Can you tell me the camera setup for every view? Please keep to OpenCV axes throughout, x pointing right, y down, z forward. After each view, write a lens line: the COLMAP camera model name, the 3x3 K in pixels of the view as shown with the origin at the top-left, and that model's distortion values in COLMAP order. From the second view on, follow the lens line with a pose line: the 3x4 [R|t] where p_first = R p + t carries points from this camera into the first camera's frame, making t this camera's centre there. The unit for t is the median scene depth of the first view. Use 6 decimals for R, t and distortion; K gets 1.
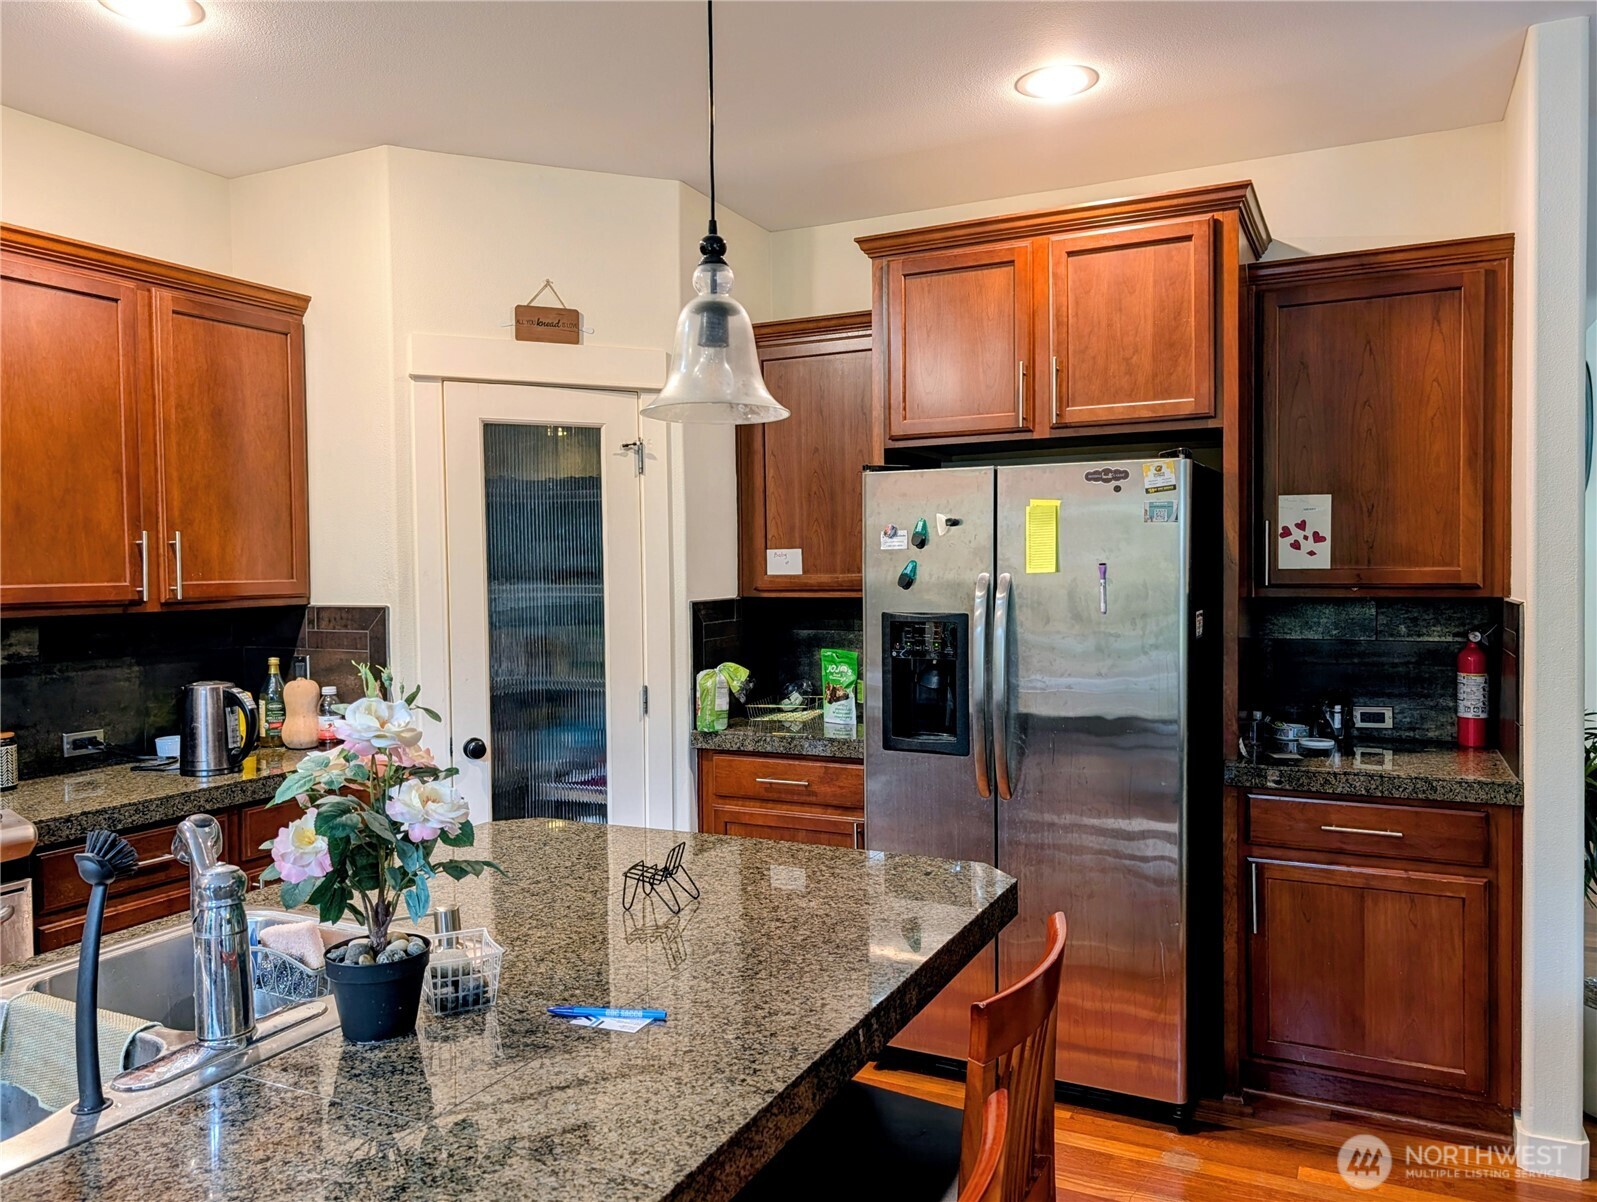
lens RADIAL K [[1184.0, 0, 806.4], [0, 1184.0, 600.8], [0, 0, 1]] dist [0.007861, -0.002207]
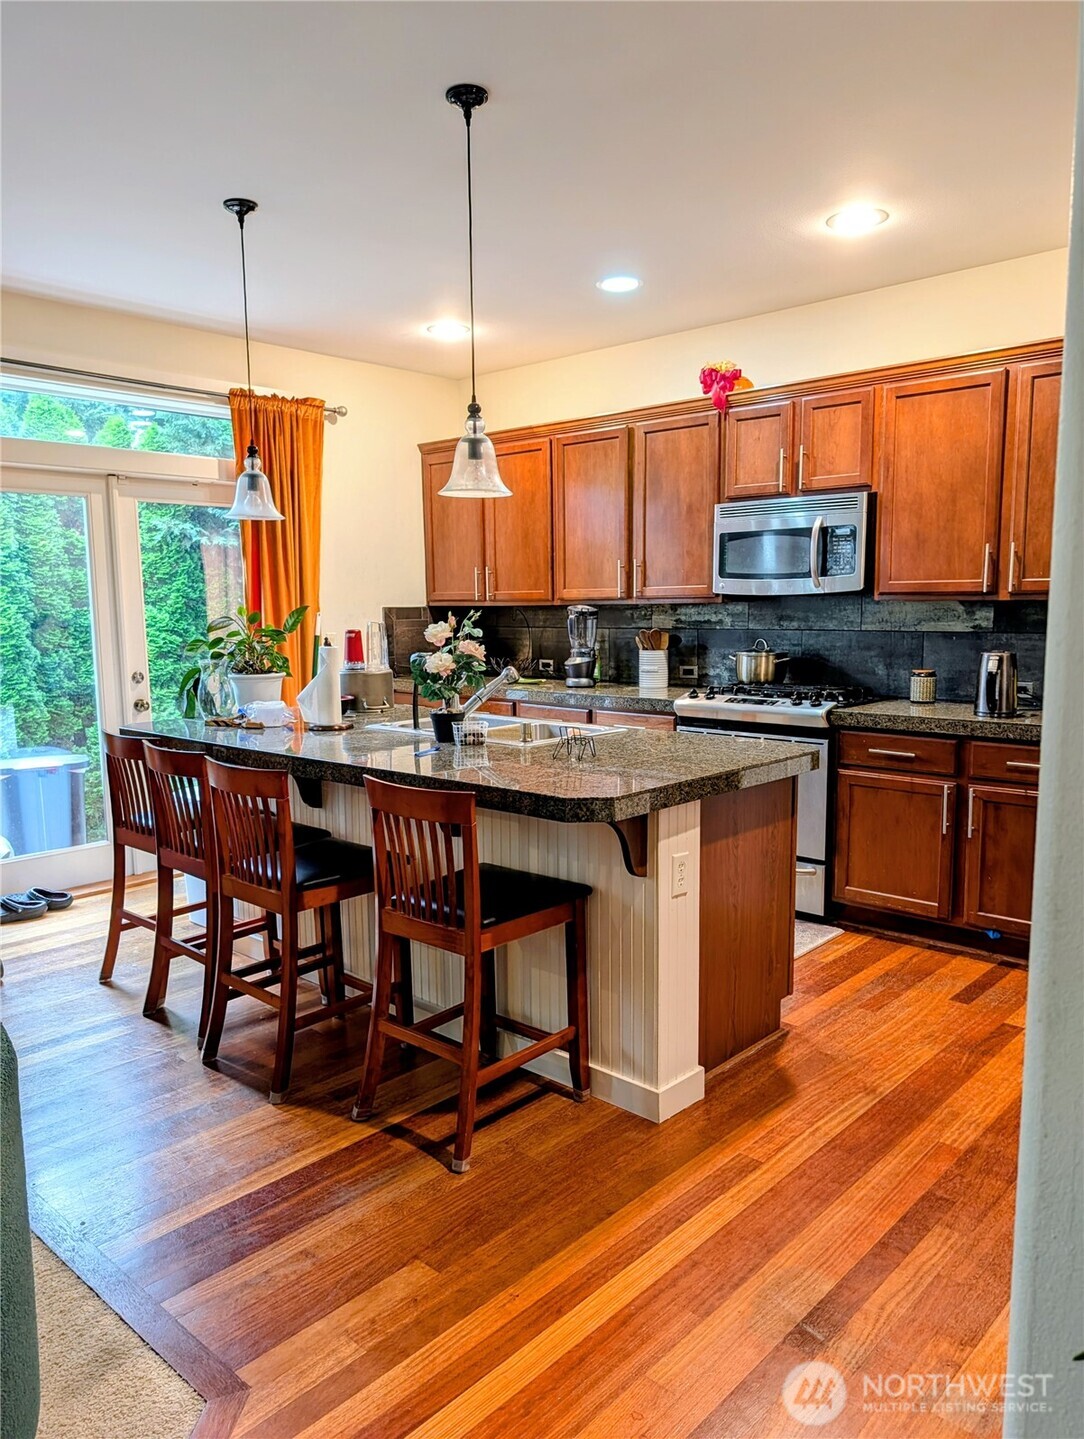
lens RADIAL K [[1066.9, 0, 541.1], [0, 1066.9, 732.8], [0, 0, 1]] dist [0.007861, -0.002207]
pose [[-0.278336, 0.132356, -0.951321, 0.905384], [-0.016111, 0.989677, 0.142407, -0.007172], [0.960349, 0.054964, -0.273330, 0.873720]]
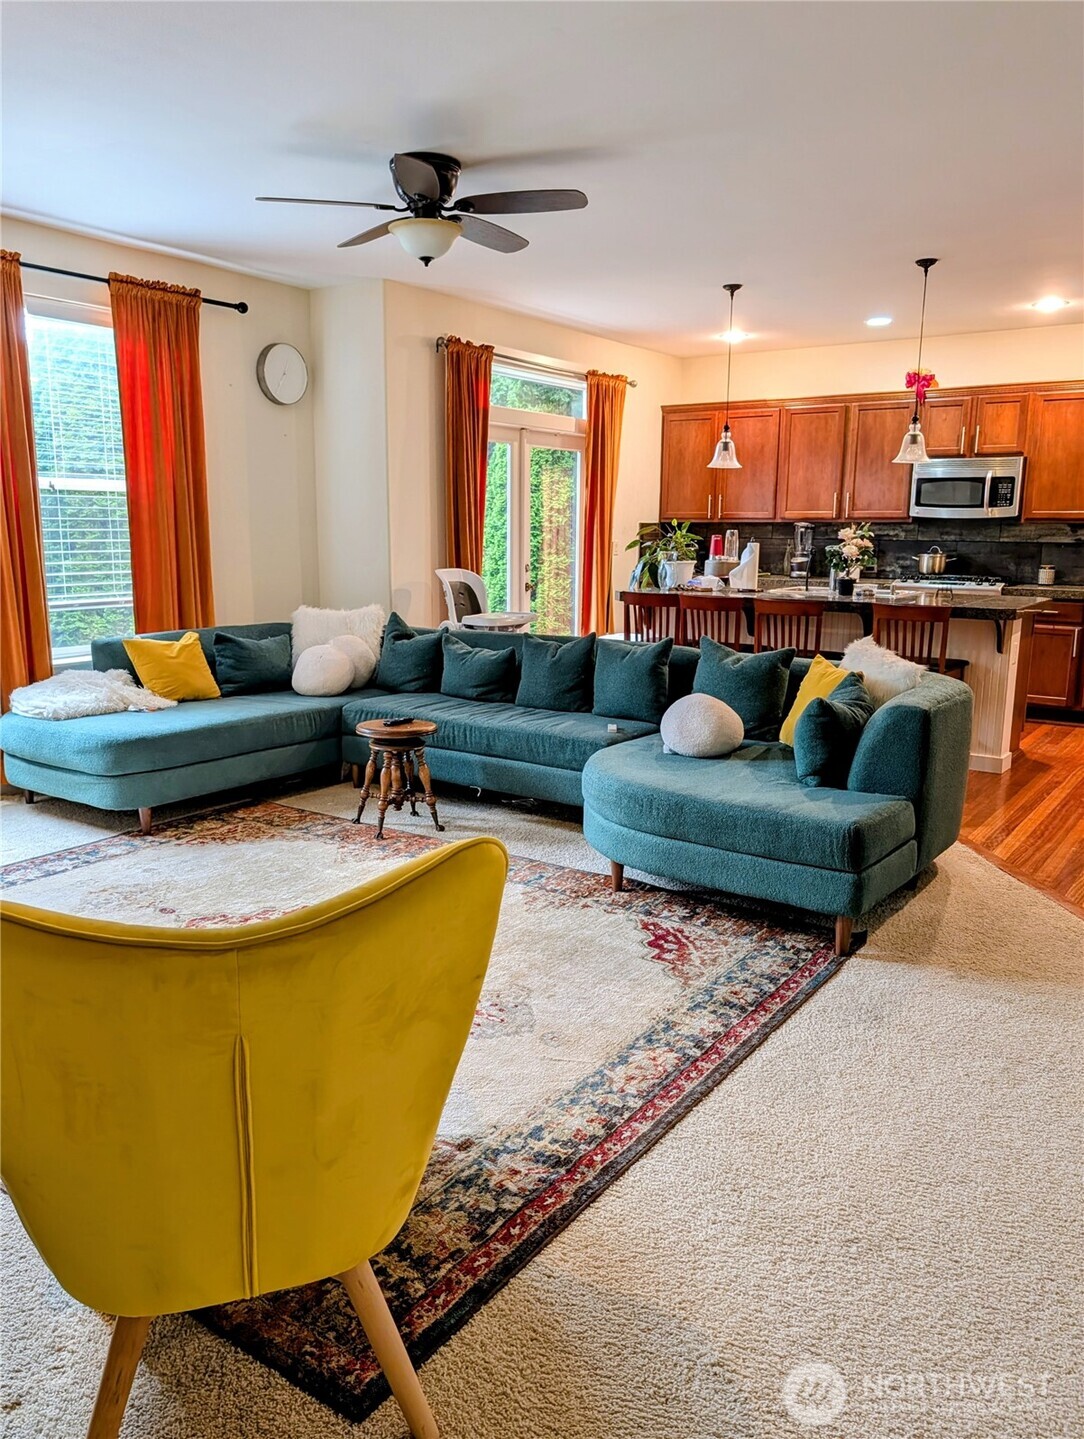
lens RADIAL K [[1066.9, 0, 551.6], [0, 1066.9, 713.7], [0, 0, 1]] dist [0.007861, -0.002207]
pose [[-0.158814, 0.182145, -0.970361, 1.981352], [-0.039616, 0.980868, 0.190601, 0.020001], [0.986513, 0.068712, -0.148560, 0.230711]]
